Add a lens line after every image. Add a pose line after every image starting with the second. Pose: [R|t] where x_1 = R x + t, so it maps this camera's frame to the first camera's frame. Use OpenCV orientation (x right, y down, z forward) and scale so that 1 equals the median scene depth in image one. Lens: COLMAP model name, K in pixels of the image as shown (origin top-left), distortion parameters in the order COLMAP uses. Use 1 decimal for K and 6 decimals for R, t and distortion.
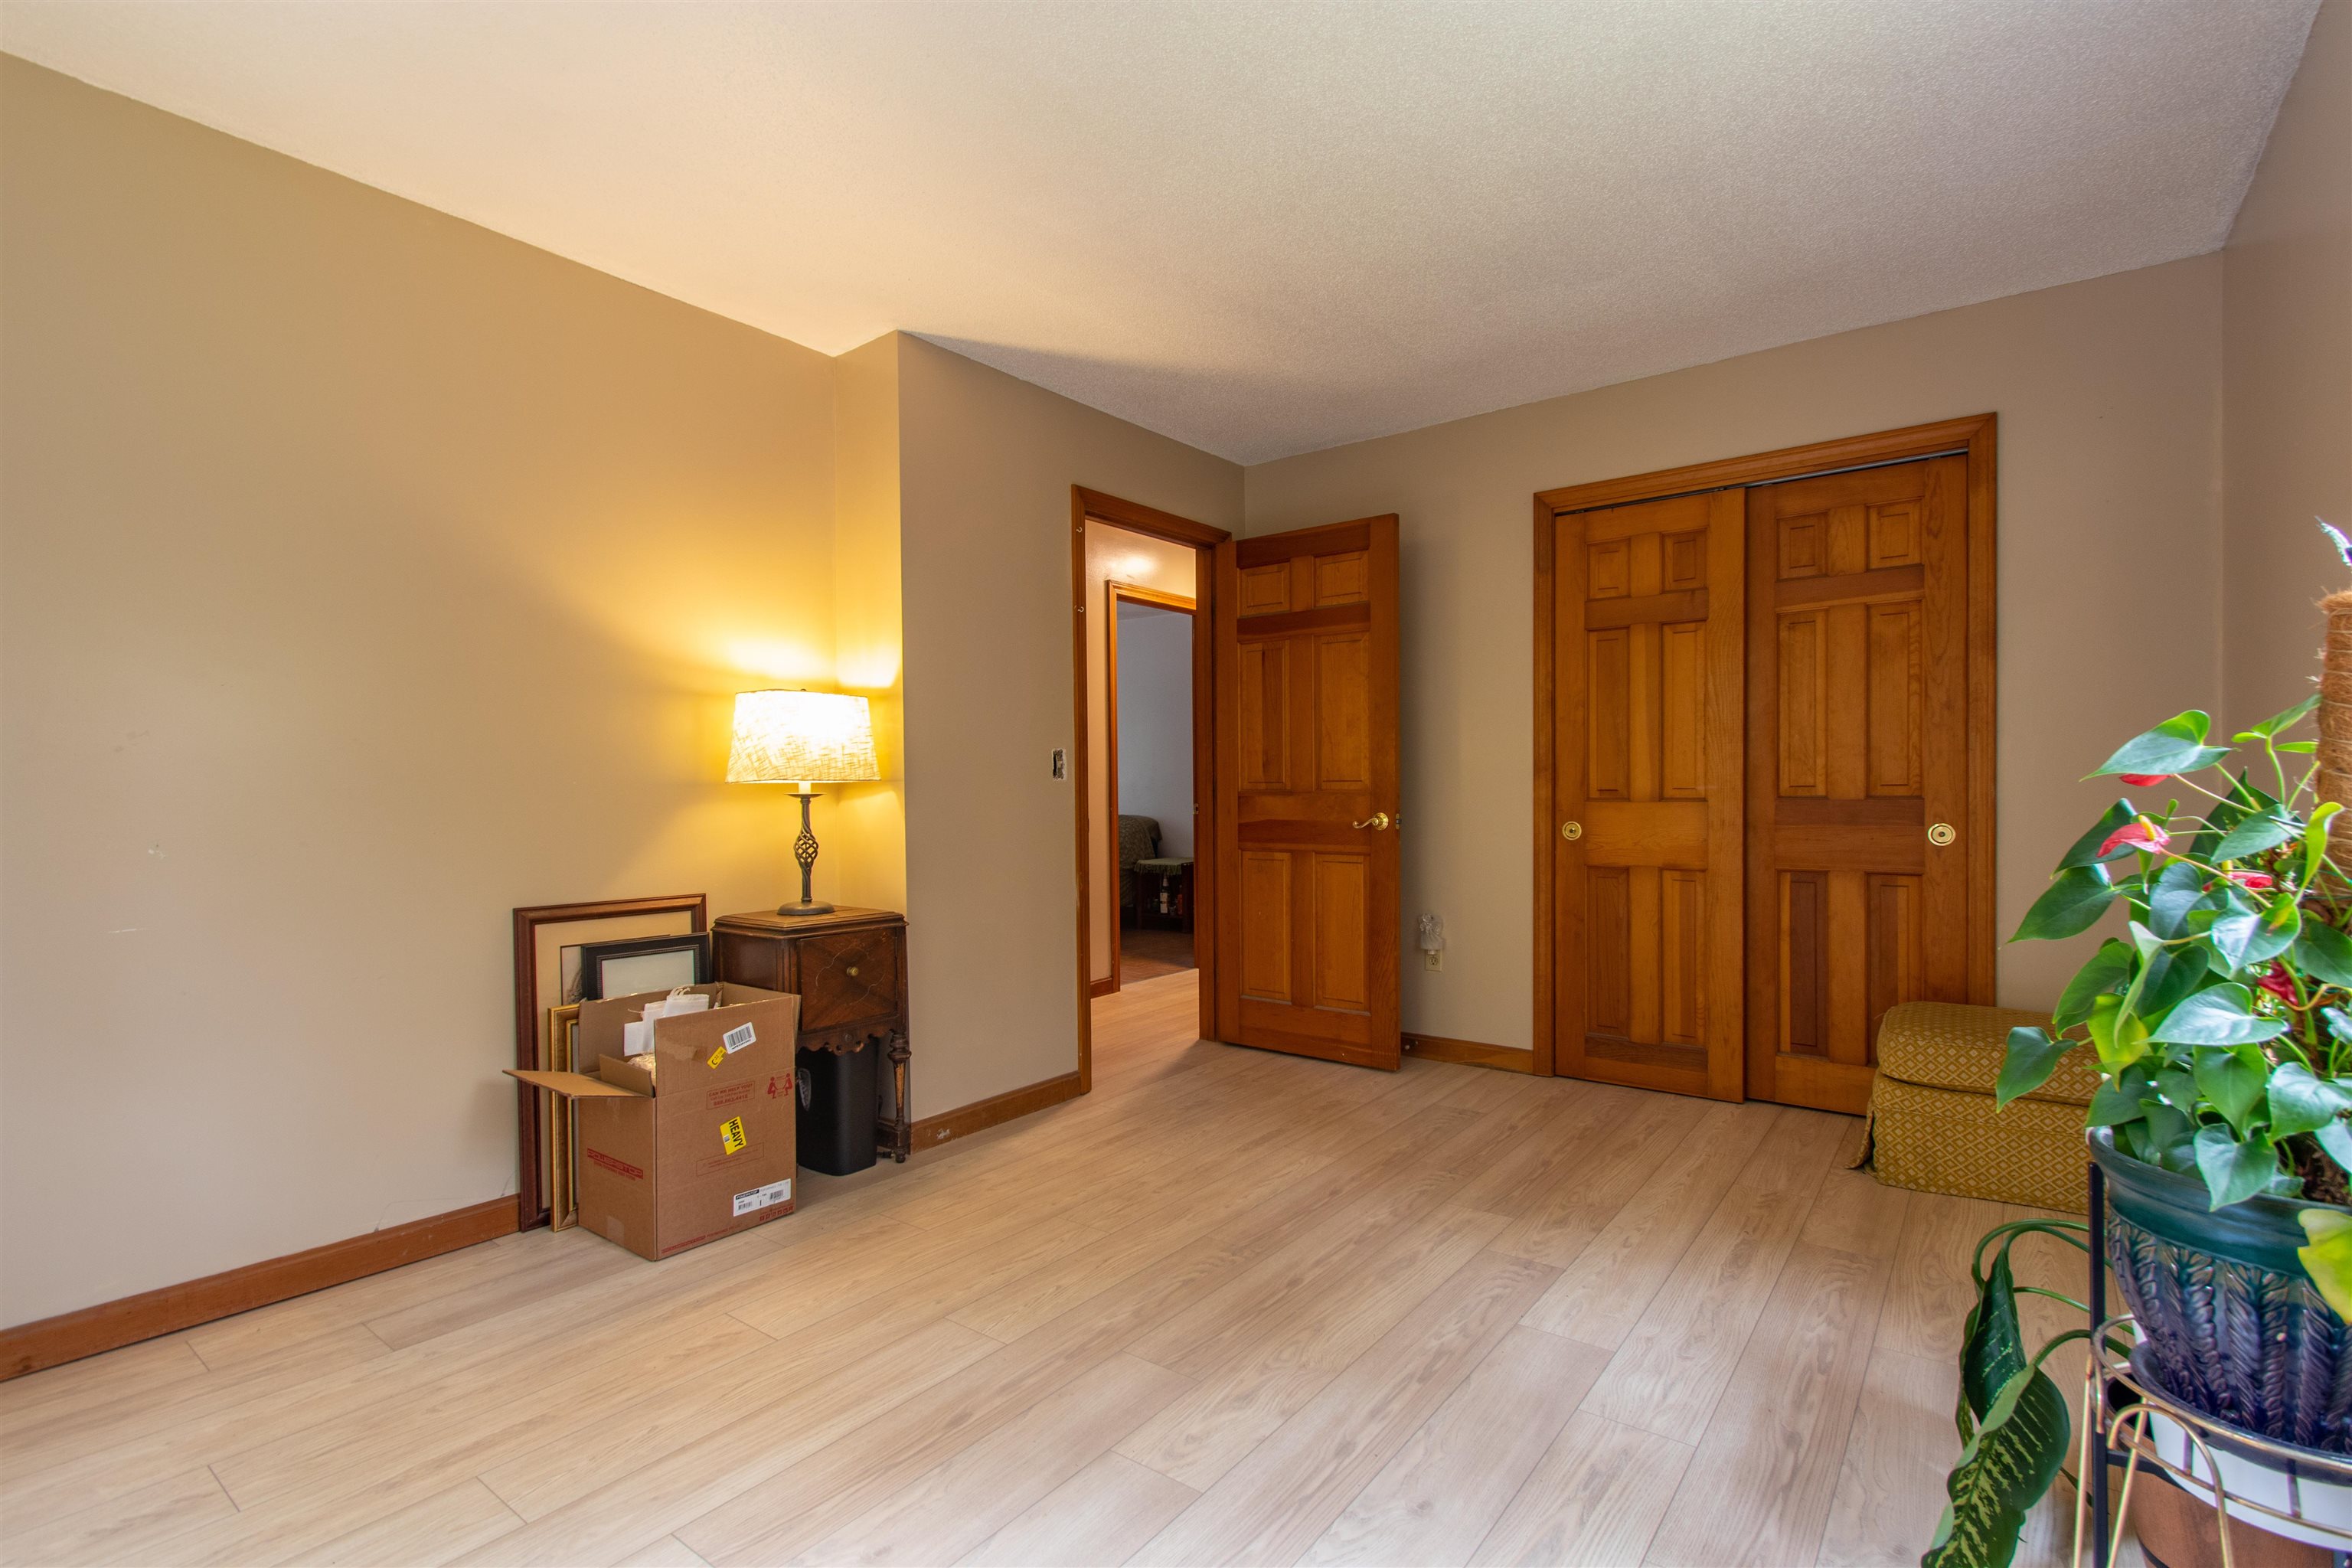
lens RADIAL K [[1079.1, 0, 1194.4], [0, 1079.1, 810.2], [0, 0, 1]] dist [0.026744, -0.027982]
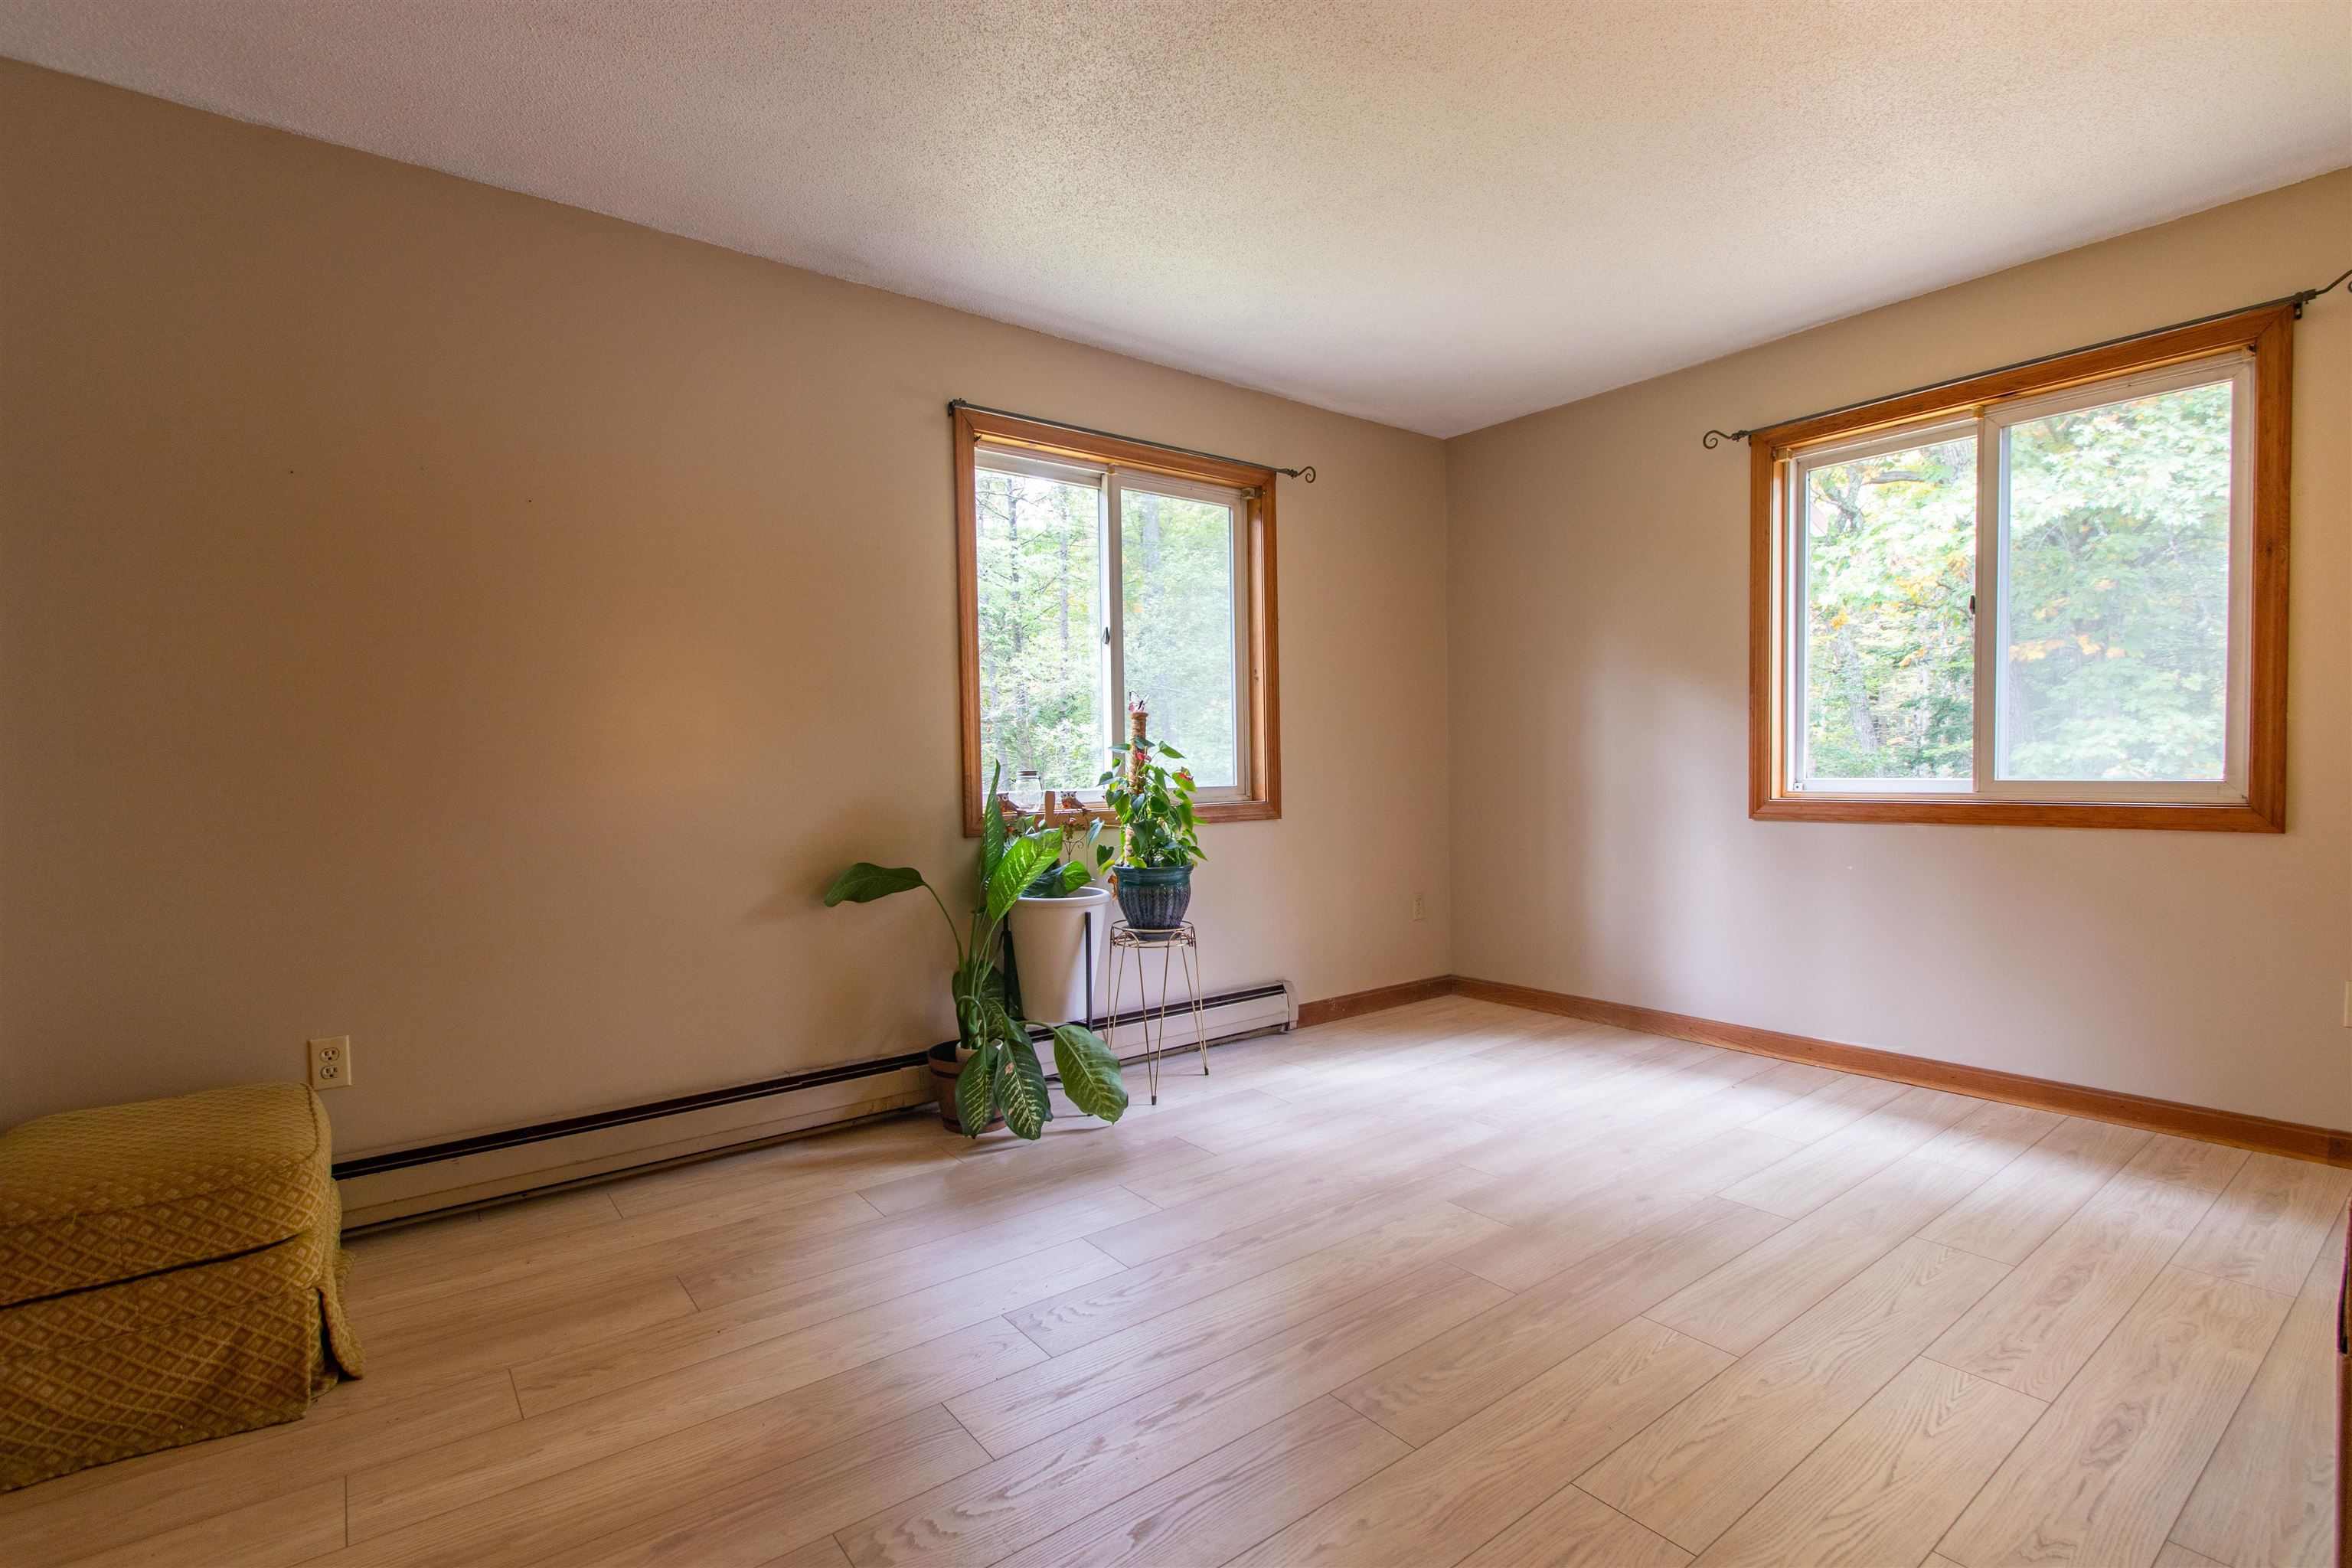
lens RADIAL K [[1079.1, 0, 1194.4], [0, 1079.1, 810.2], [0, 0, 1]] dist [0.026744, -0.027982]
pose [[-0.964595, 0.015671, 0.263271, -0.048510], [0.031013, 0.998047, 0.054219, -0.028213], [-0.261907, 0.060464, -0.963197, 1.985971]]
